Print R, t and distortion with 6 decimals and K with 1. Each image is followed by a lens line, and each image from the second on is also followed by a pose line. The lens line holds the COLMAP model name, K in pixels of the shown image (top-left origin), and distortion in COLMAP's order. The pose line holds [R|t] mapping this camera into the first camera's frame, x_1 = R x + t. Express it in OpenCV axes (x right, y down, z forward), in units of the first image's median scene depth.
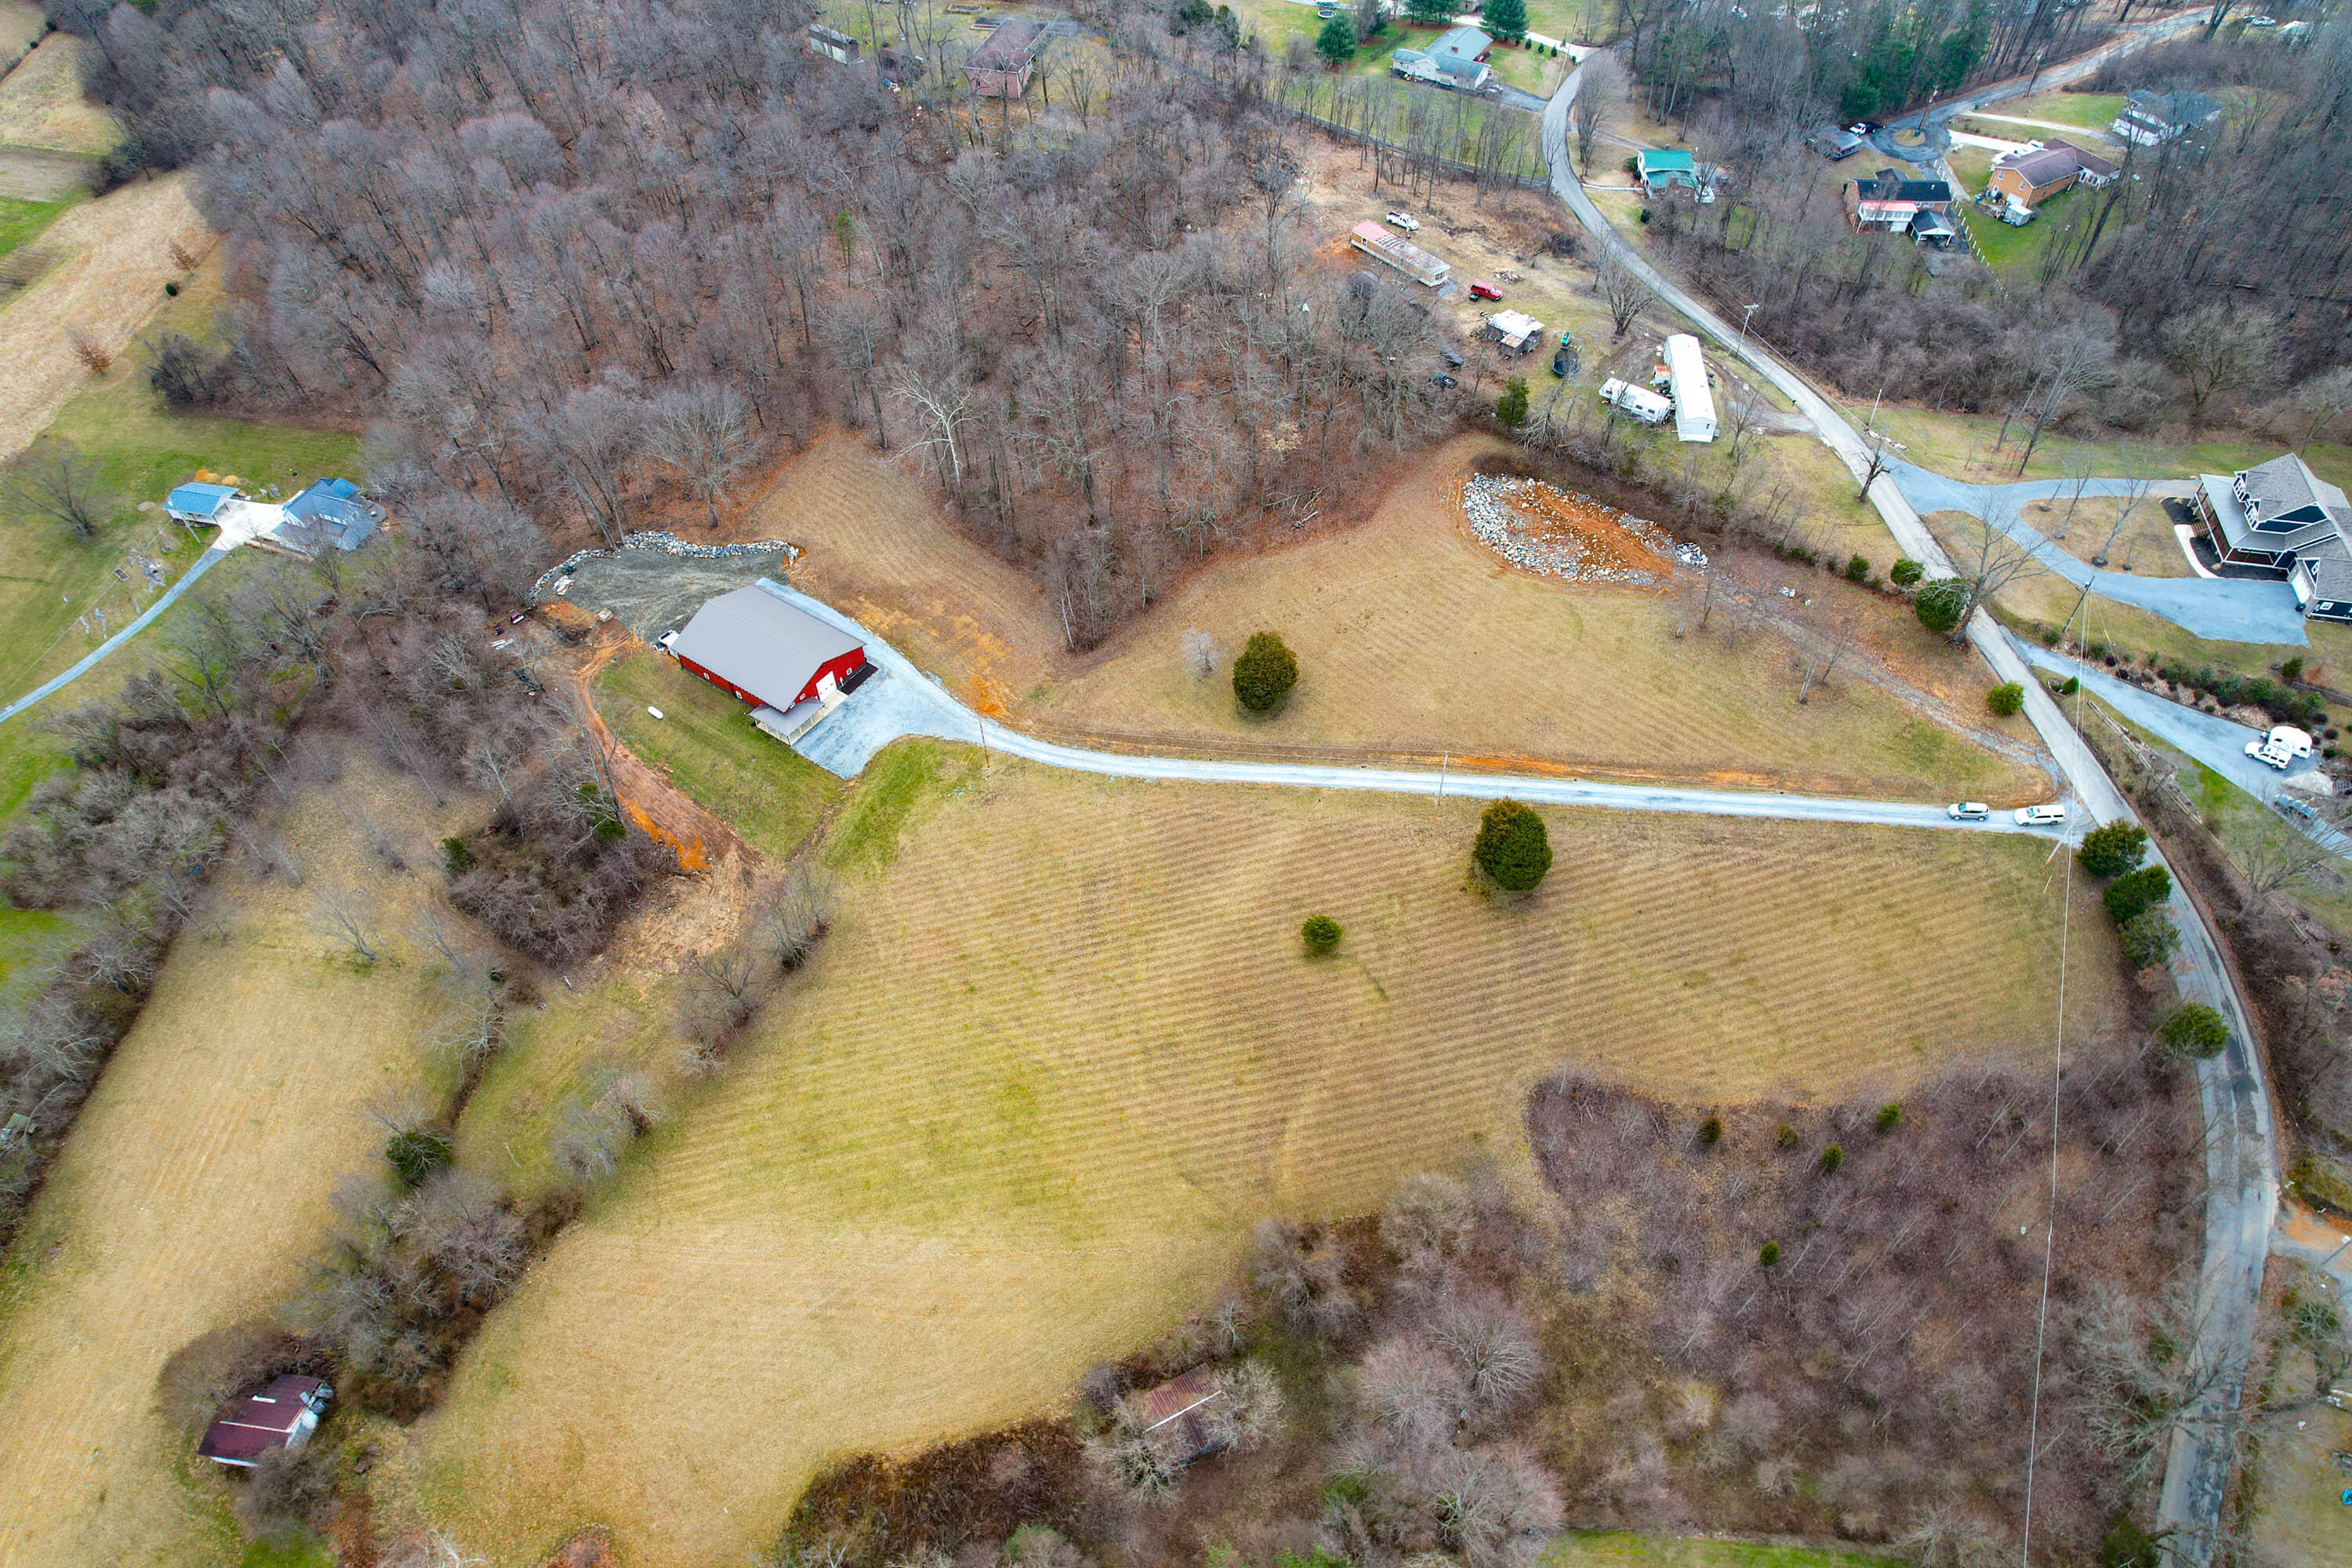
lens RADIAL K [[1502.6, 0, 1189.0], [0, 1502.6, 783.7], [0, 0, 1]] dist [-0.080119, 0.075309]
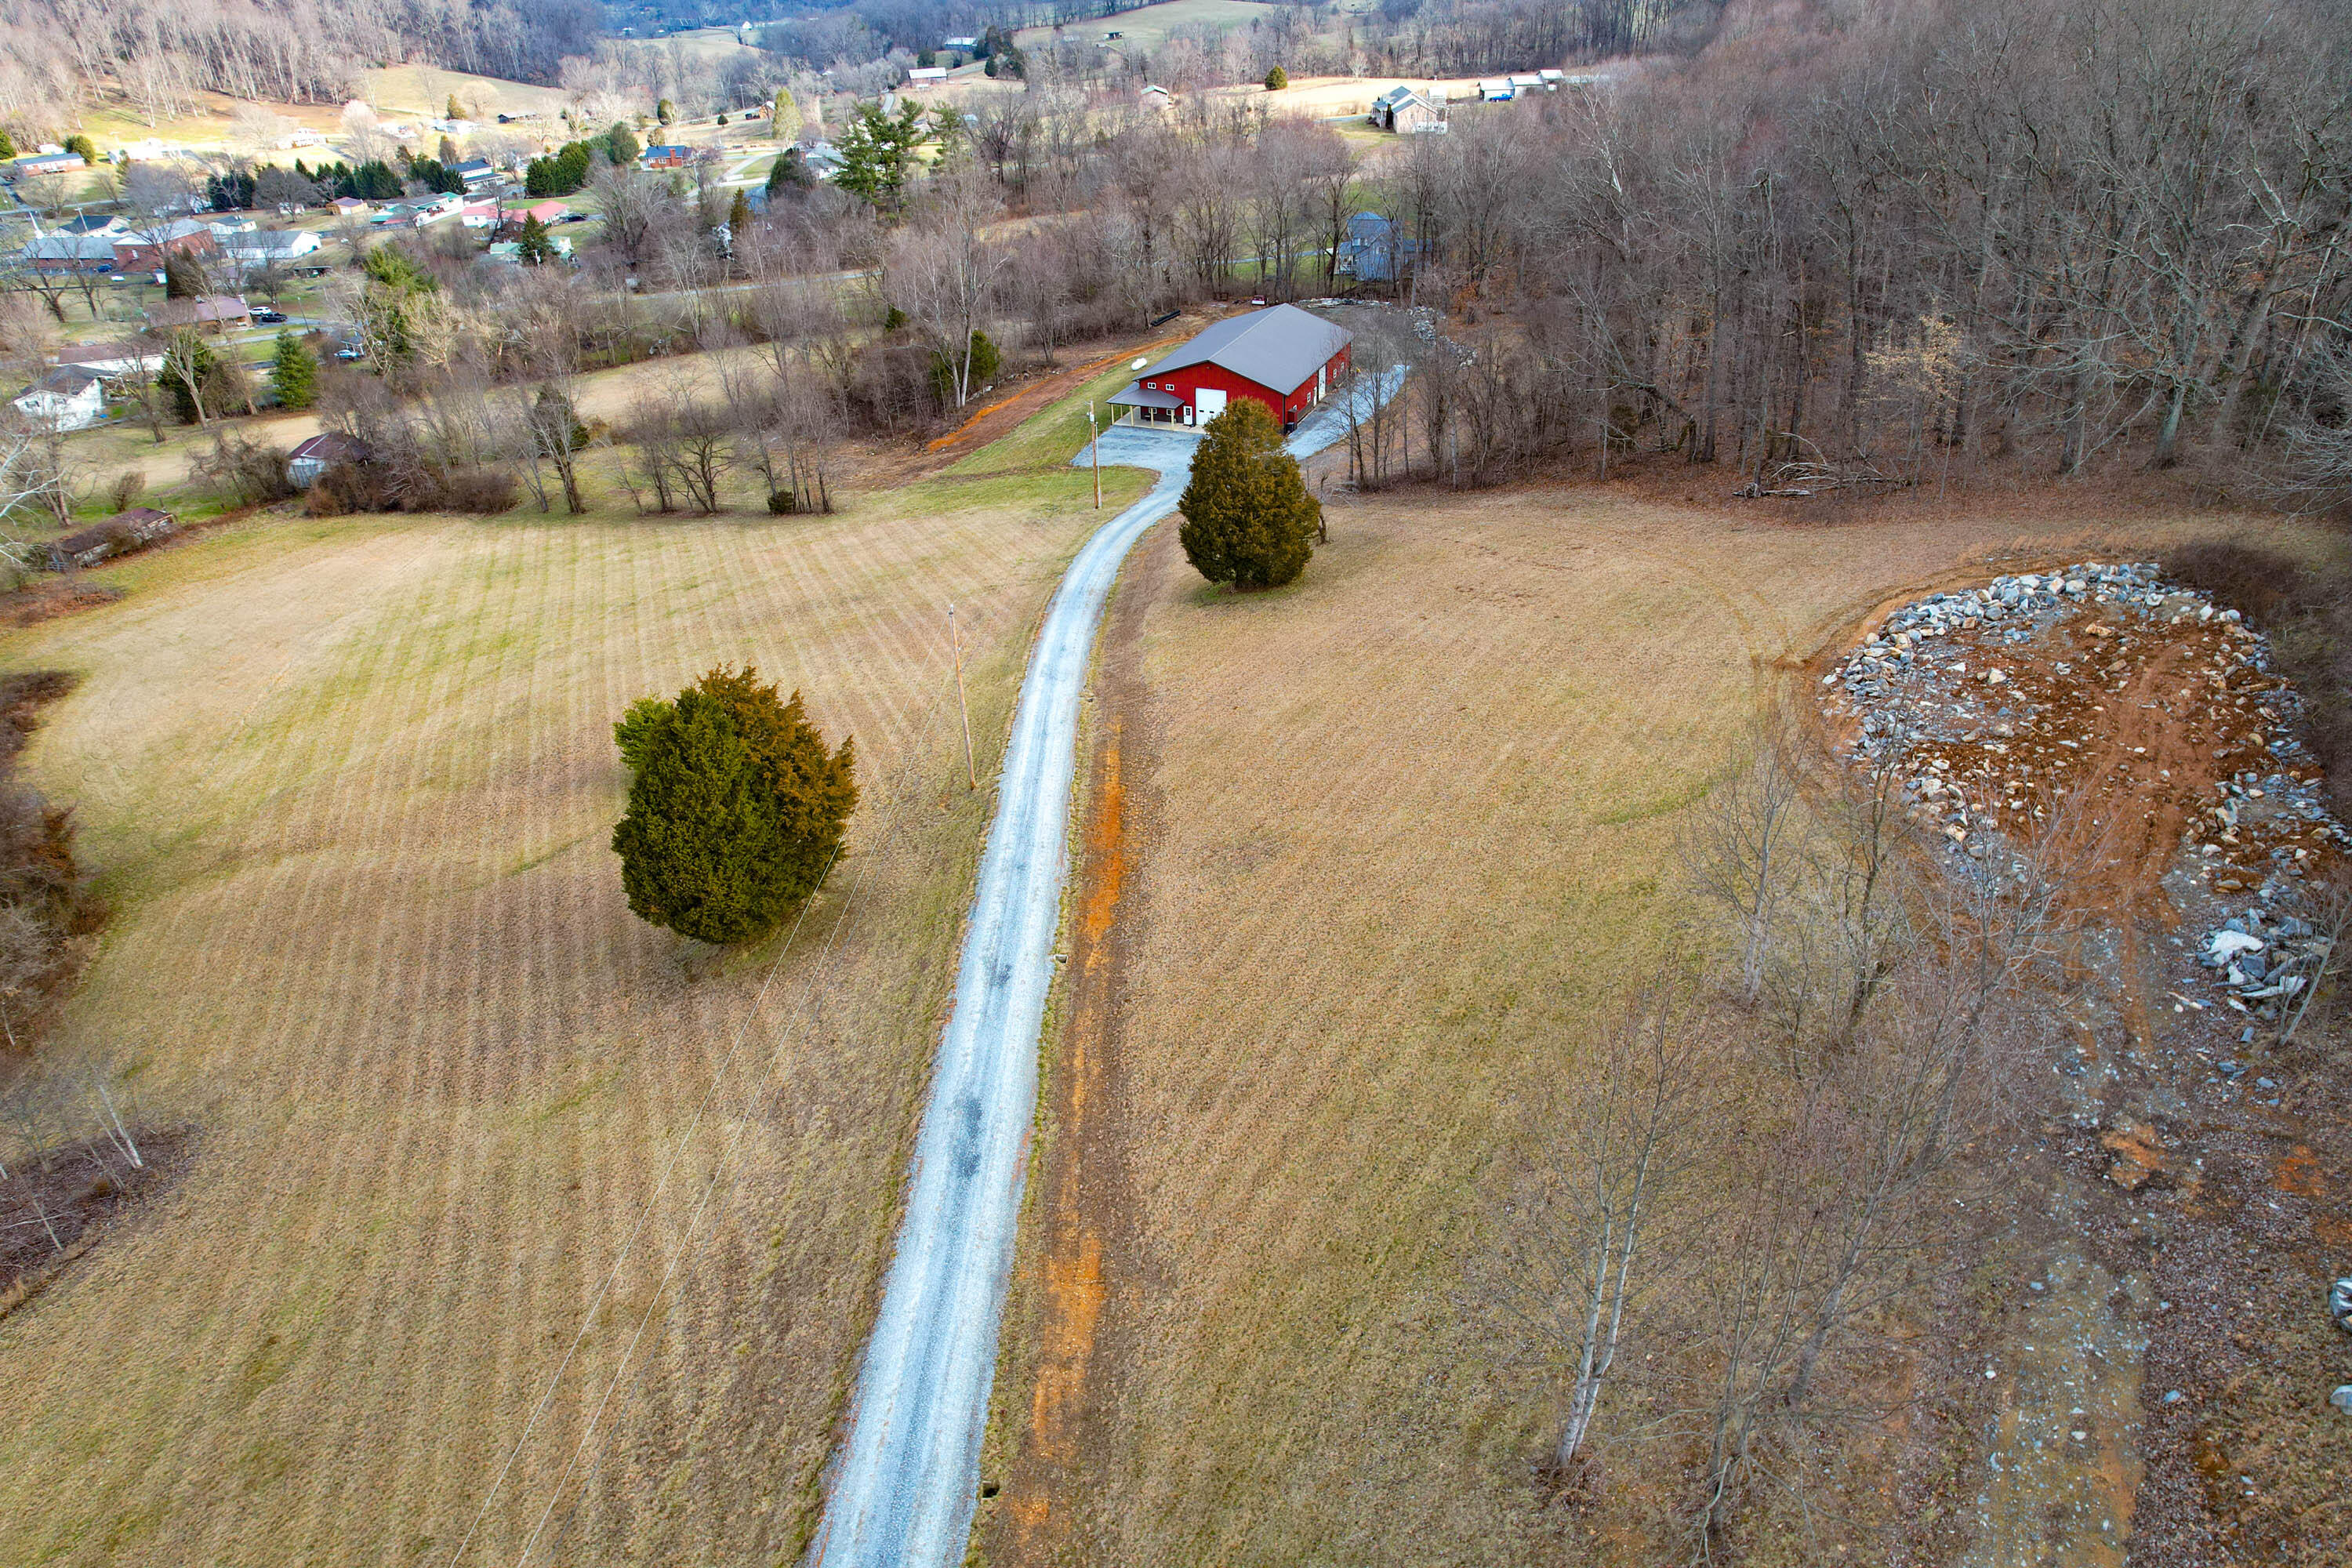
lens RADIAL K [[1501.8, 0, 1185.5], [0, 1501.8, 777.2], [0, 0, 1]] dist [-0.078647, 0.068588]
pose [[0.211344, 0.513325, -0.831764, 0.462335], [-0.711122, 0.664573, 0.229452, -0.107857], [0.670551, 0.542992, 0.505490, 0.770211]]
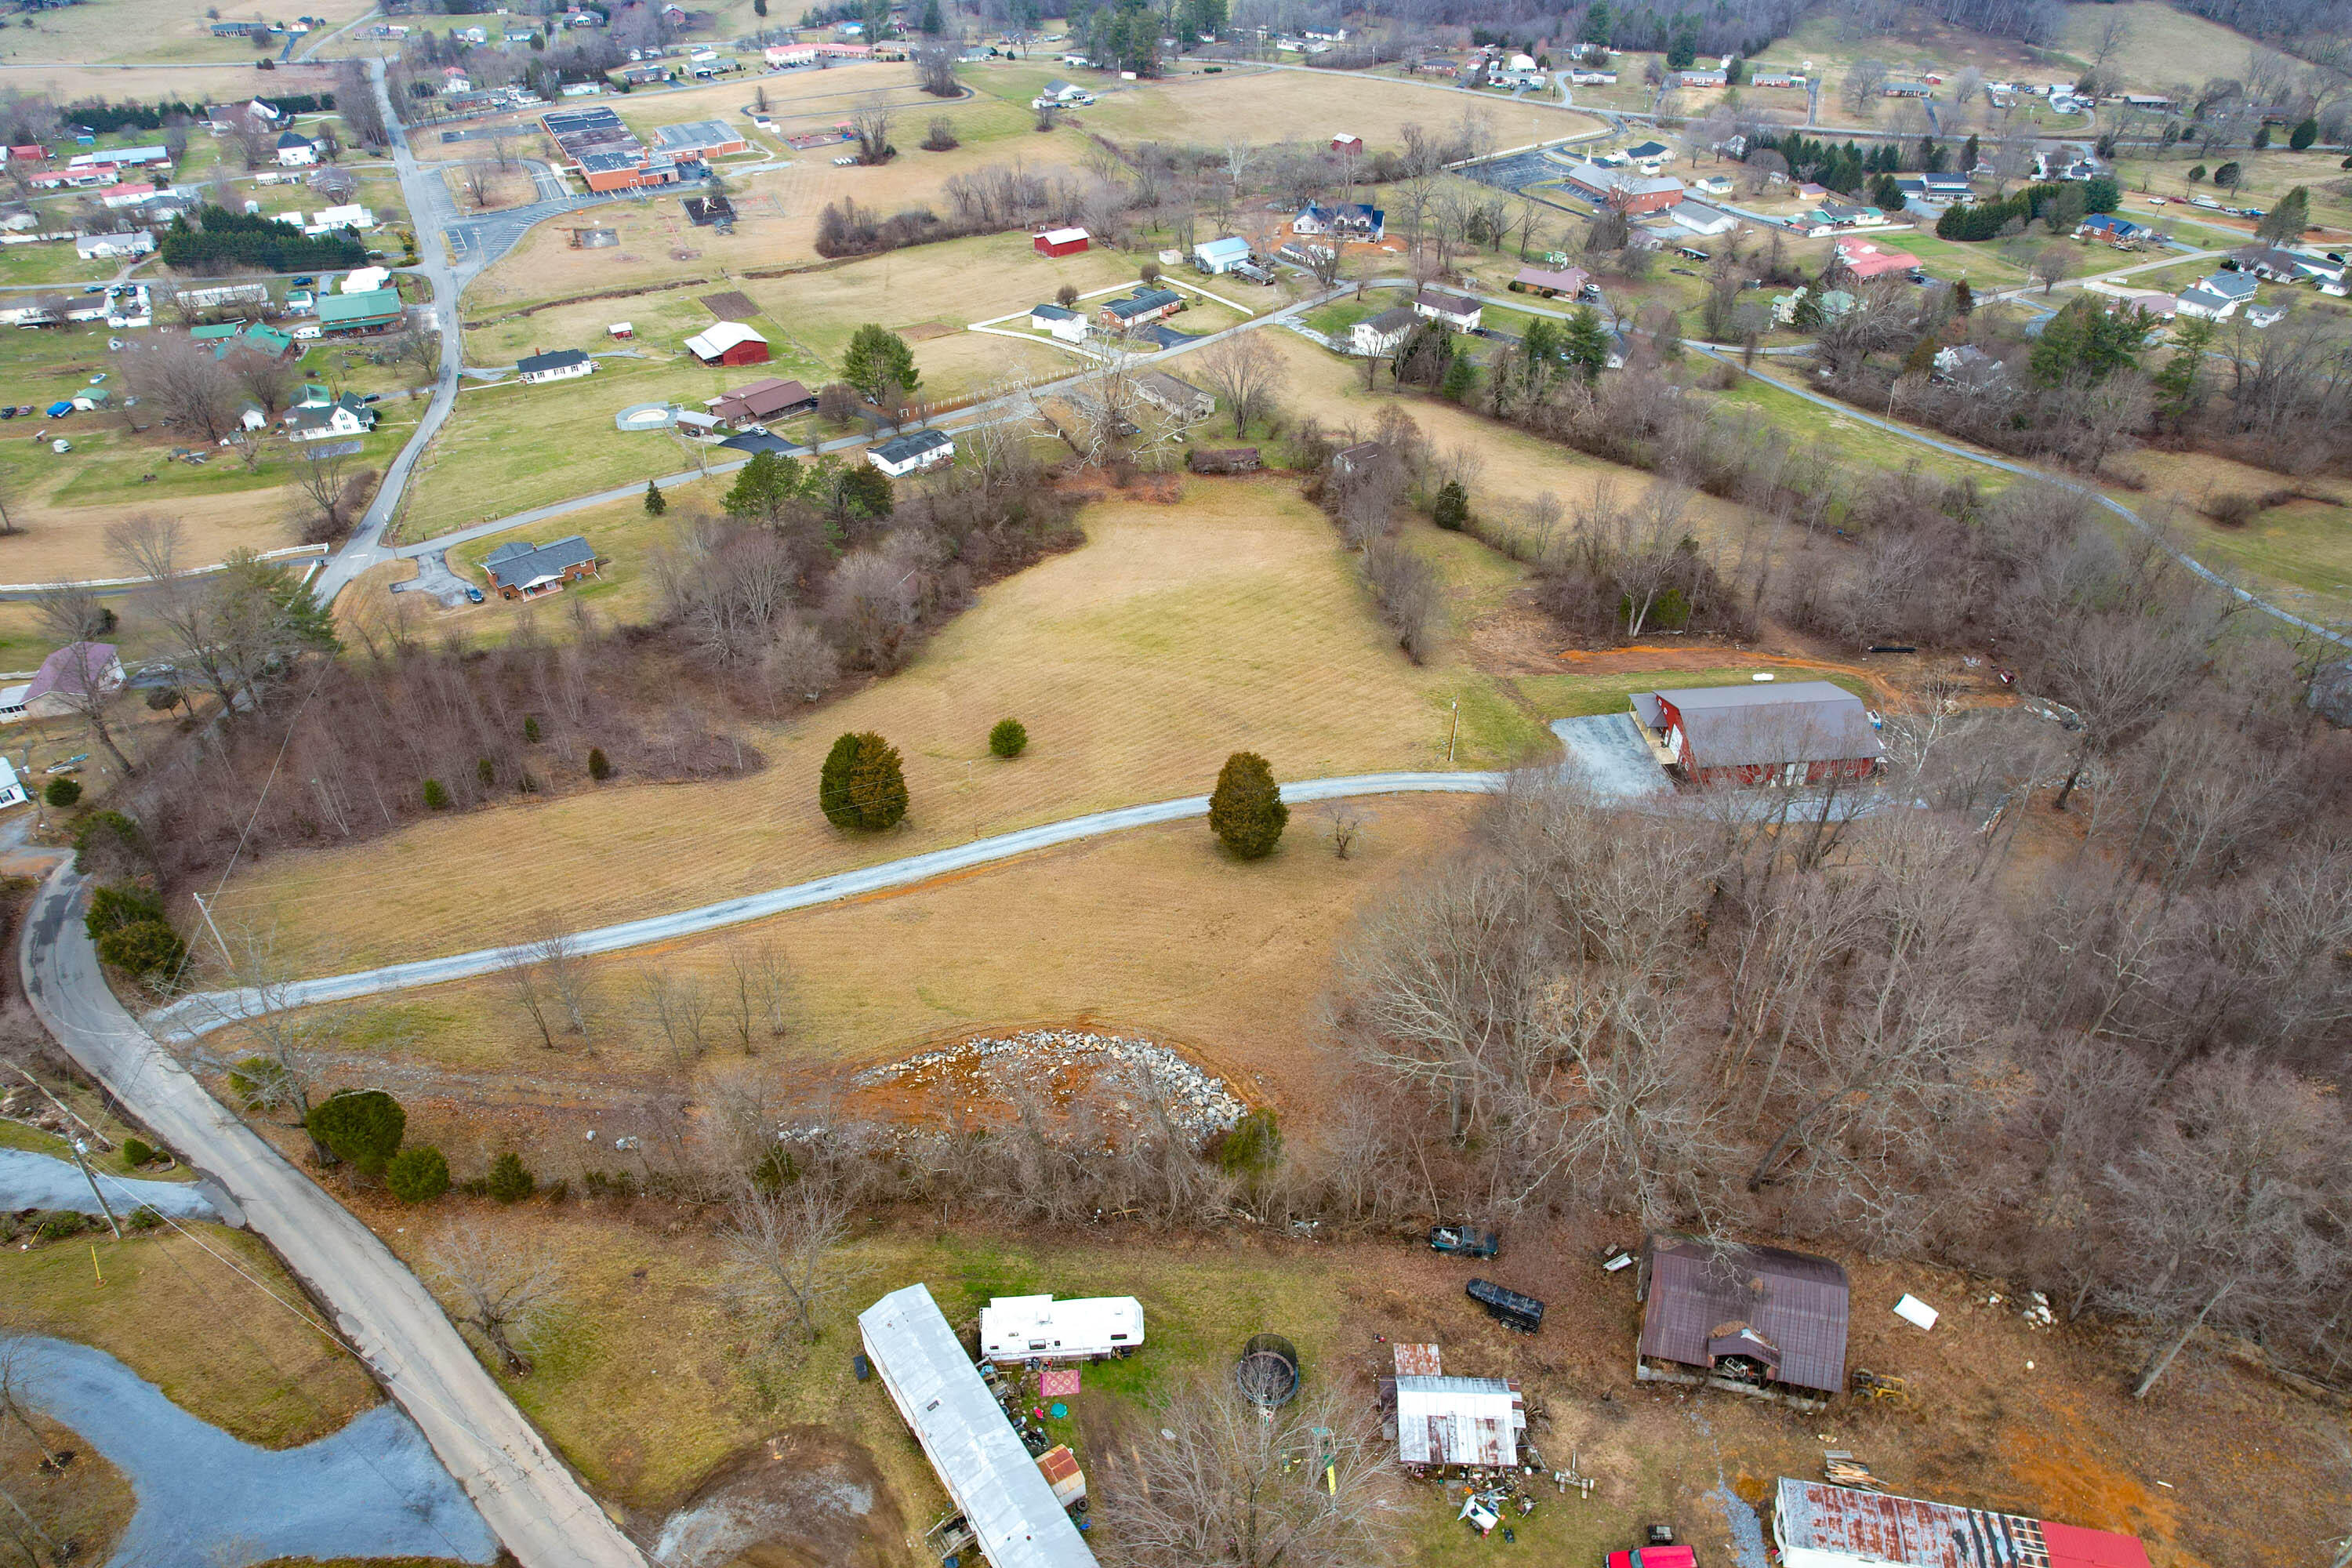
lens RADIAL K [[1502.6, 0, 1189.0], [0, 1502.6, 783.7], [0, 0, 1]] dist [-0.080119, 0.075309]
pose [[-0.765748, 0.396152, -0.506649, 0.455824], [-0.470409, 0.192207, 0.861262, -0.722236], [0.438572, 0.897842, 0.039171, 0.912808]]
